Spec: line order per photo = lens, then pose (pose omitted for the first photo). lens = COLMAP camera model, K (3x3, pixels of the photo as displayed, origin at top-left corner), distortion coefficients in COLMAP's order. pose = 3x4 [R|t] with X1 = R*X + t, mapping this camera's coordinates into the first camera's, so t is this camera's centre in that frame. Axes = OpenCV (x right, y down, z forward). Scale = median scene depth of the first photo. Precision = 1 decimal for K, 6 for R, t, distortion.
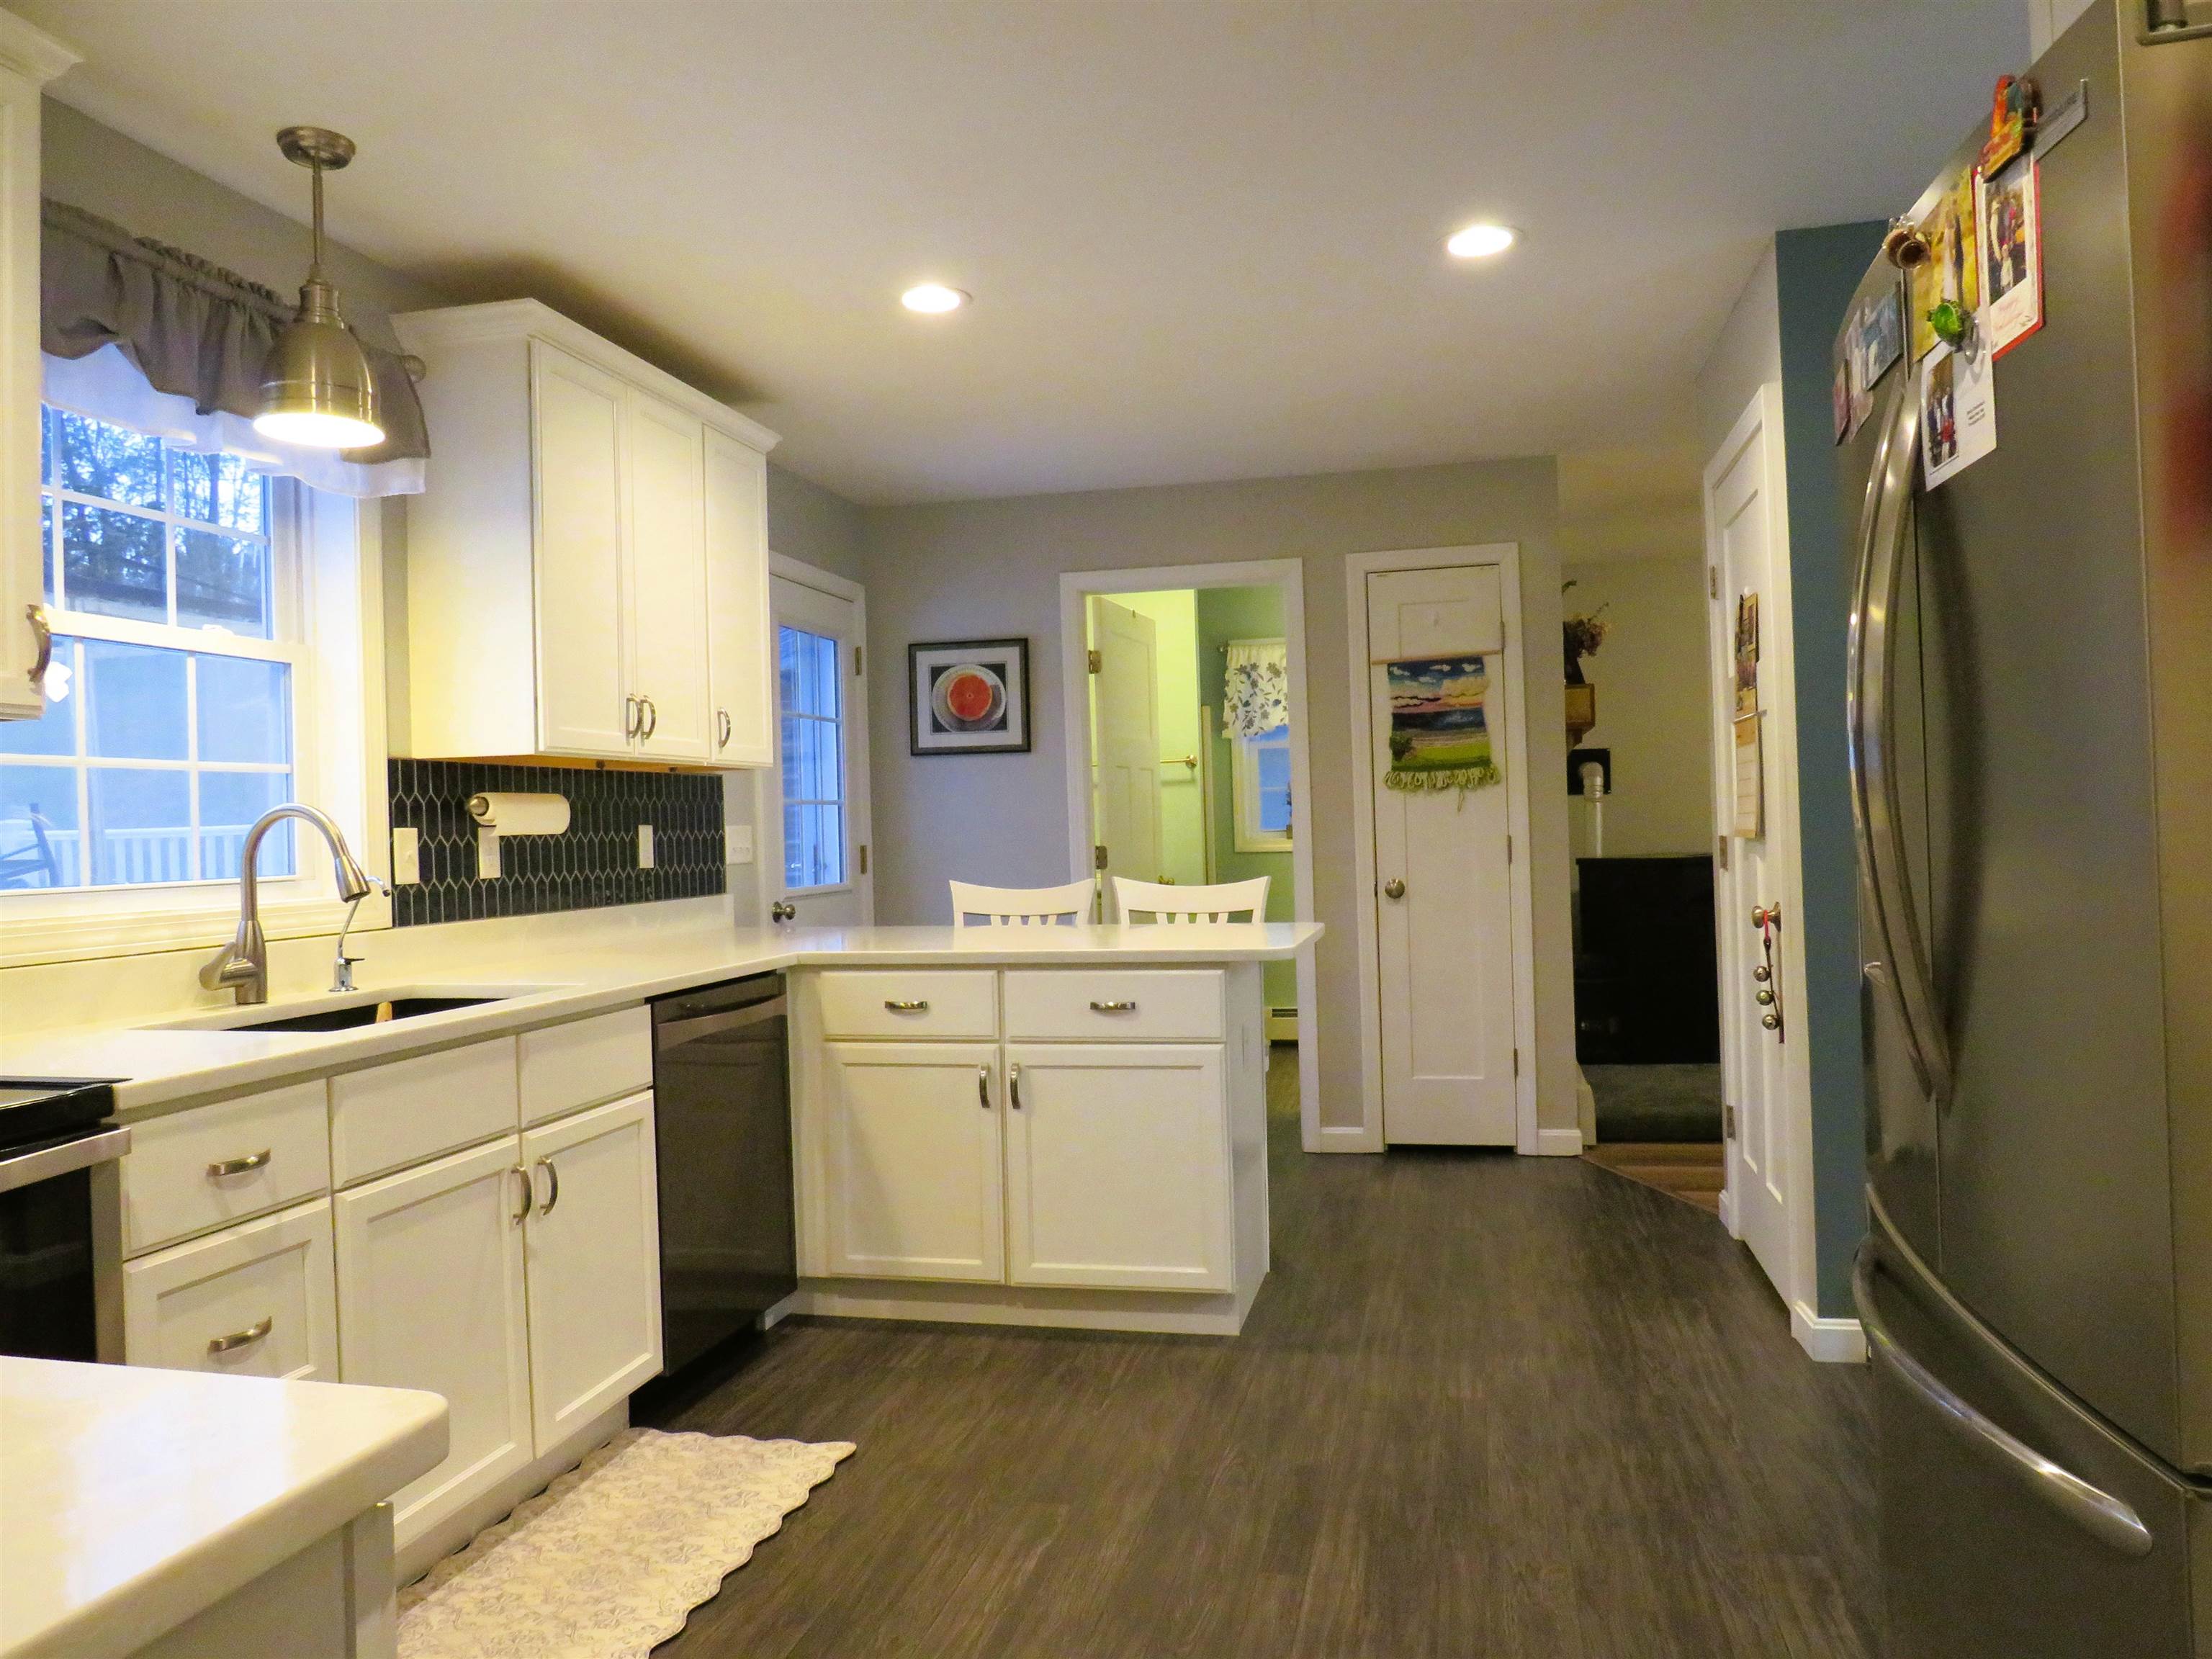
lens RADIAL K [[1559.1, 0, 1106.0], [0, 1559.1, 829.5], [0, 0, 1]] dist [-0.030930, -0.001572]
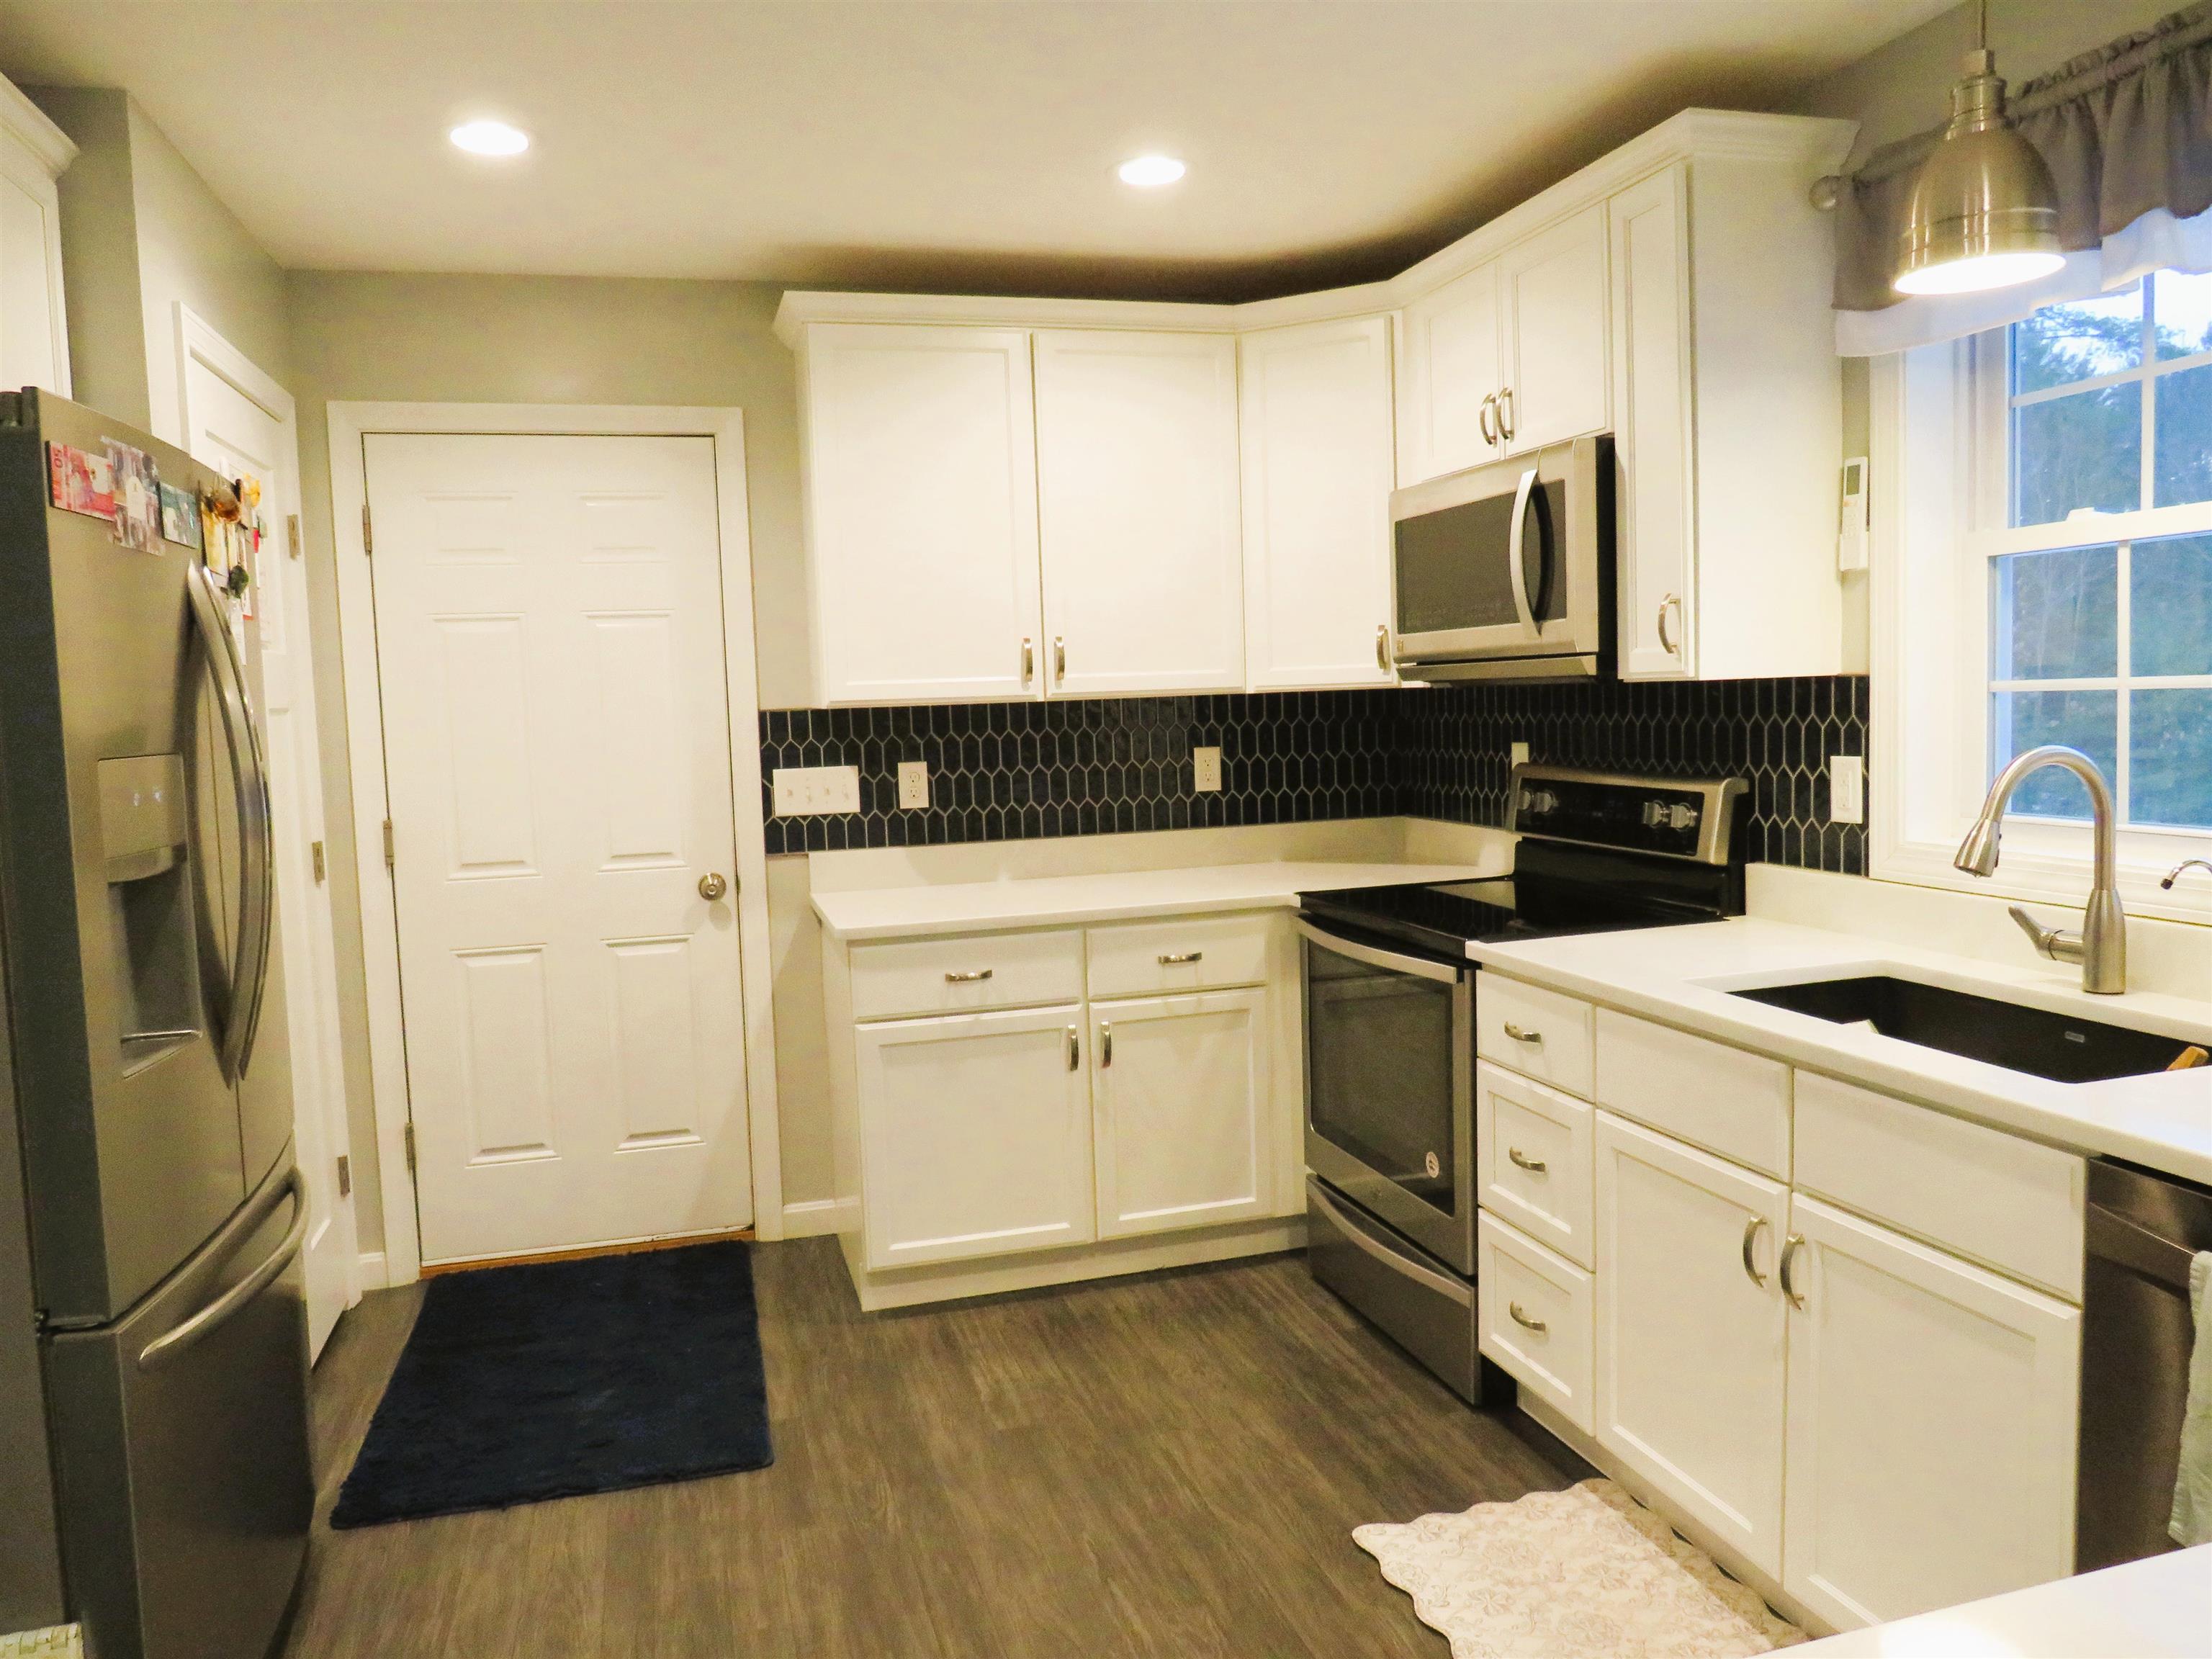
lens RADIAL K [[1588.7, 0, 1106.0], [0, 1588.7, 829.5], [0, 0, 1]] dist [-0.001145, -0.007673]
pose [[-0.871170, 0.099899, -0.480712, 0.236595], [0.058825, 0.993266, 0.099811, -0.069873], [0.487446, 0.058675, -0.871180, 1.228806]]
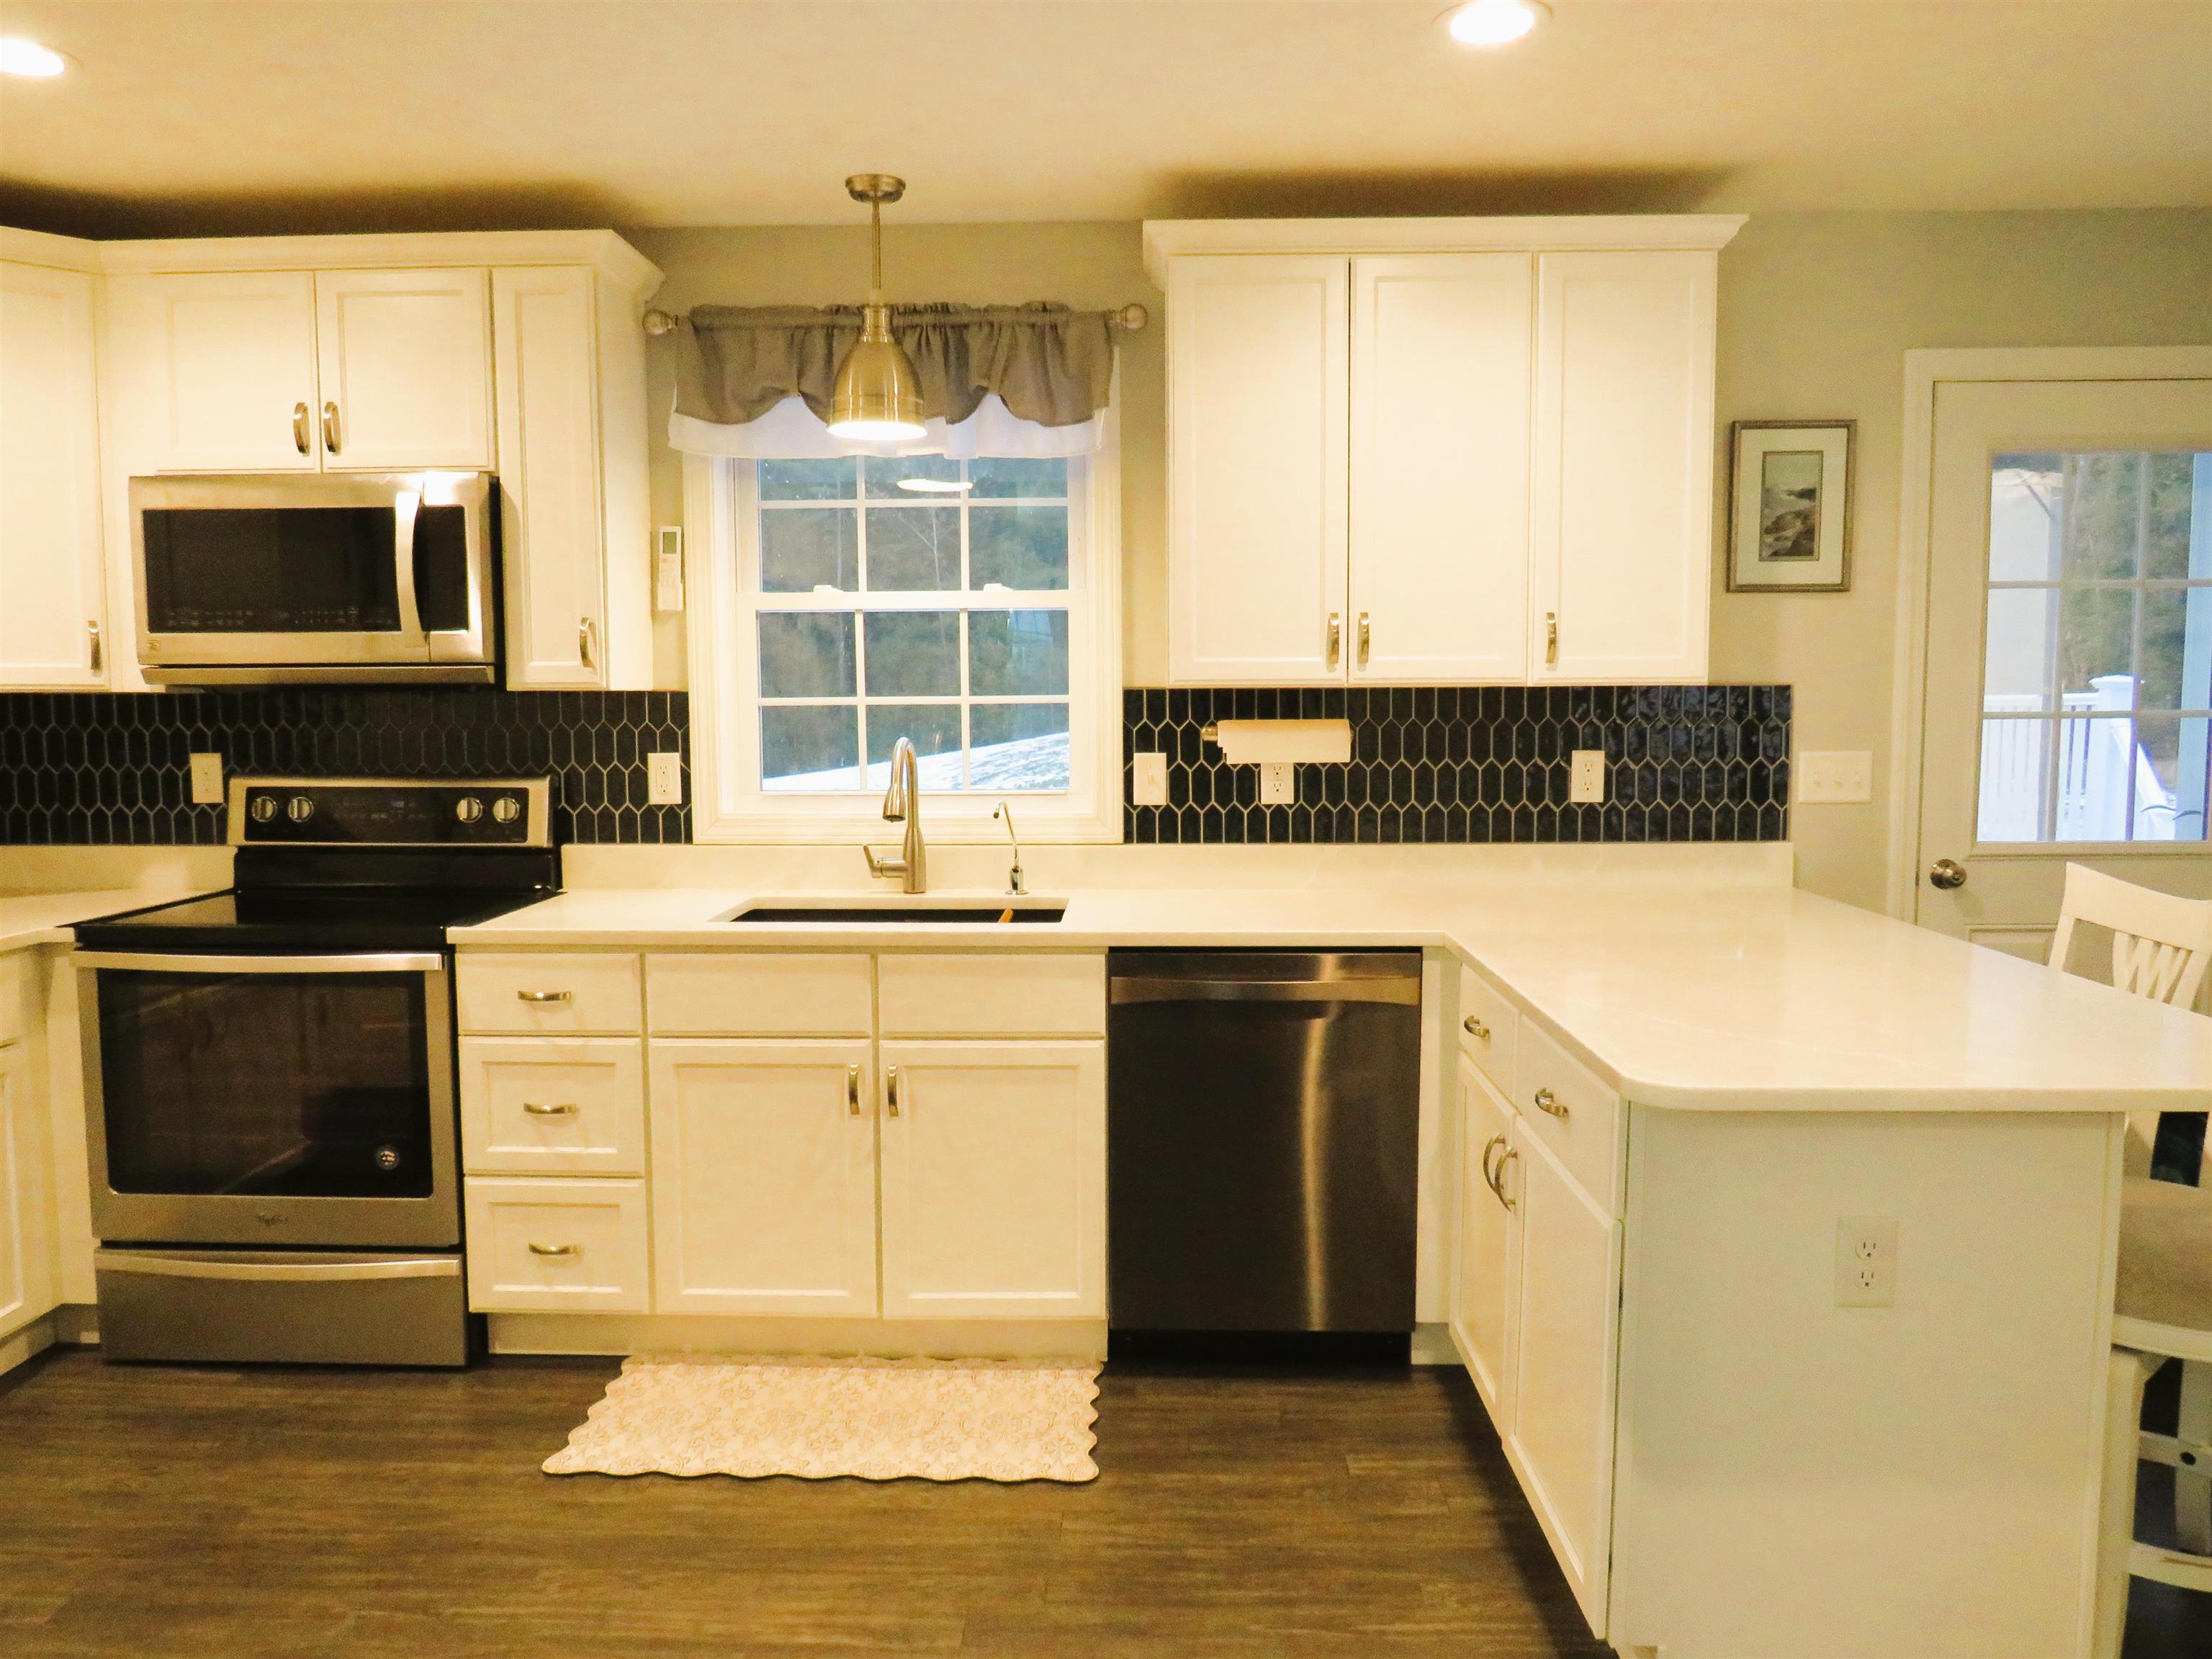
lens RADIAL K [[1563.2, 0, 1106.0], [0, 1563.2, 829.5], [0, 0, 1]] dist [-0.038575, 0.033582]
pose [[0.199875, 0.110220, -0.973602, 0.612090], [-0.002378, 0.993704, 0.112008, -0.070218], [0.979819, -0.020072, 0.198879, 0.757833]]
